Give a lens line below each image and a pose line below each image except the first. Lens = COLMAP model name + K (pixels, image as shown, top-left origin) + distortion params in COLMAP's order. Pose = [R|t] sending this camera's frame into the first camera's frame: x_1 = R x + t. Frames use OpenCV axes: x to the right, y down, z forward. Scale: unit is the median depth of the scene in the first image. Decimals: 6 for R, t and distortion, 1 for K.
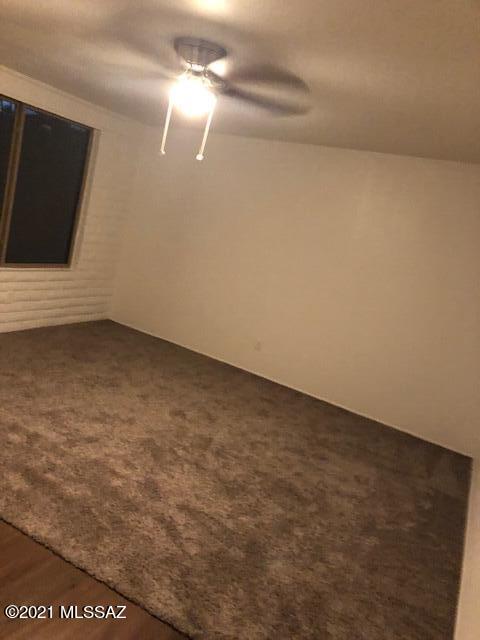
lens RADIAL K [[520.0, 0, 240.3], [0, 520.0, 315.5], [0, 0, 1]] dist [0.005101, -0.001712]
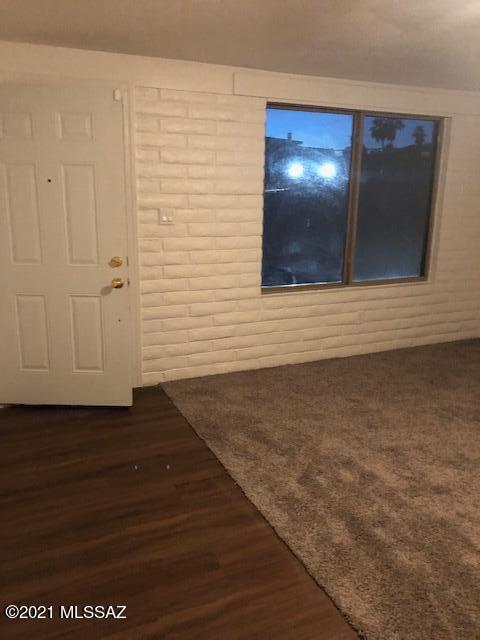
lens RADIAL K [[520.0, 0, 240.3], [0, 520.0, 315.5], [0, 0, 1]] dist [0.005101, -0.001712]
pose [[0.751031, -0.071351, -0.656400, 0.015961], [0.038779, 0.997195, -0.064026, 0.019205], [0.659127, 0.022630, 0.751691, 0.223068]]
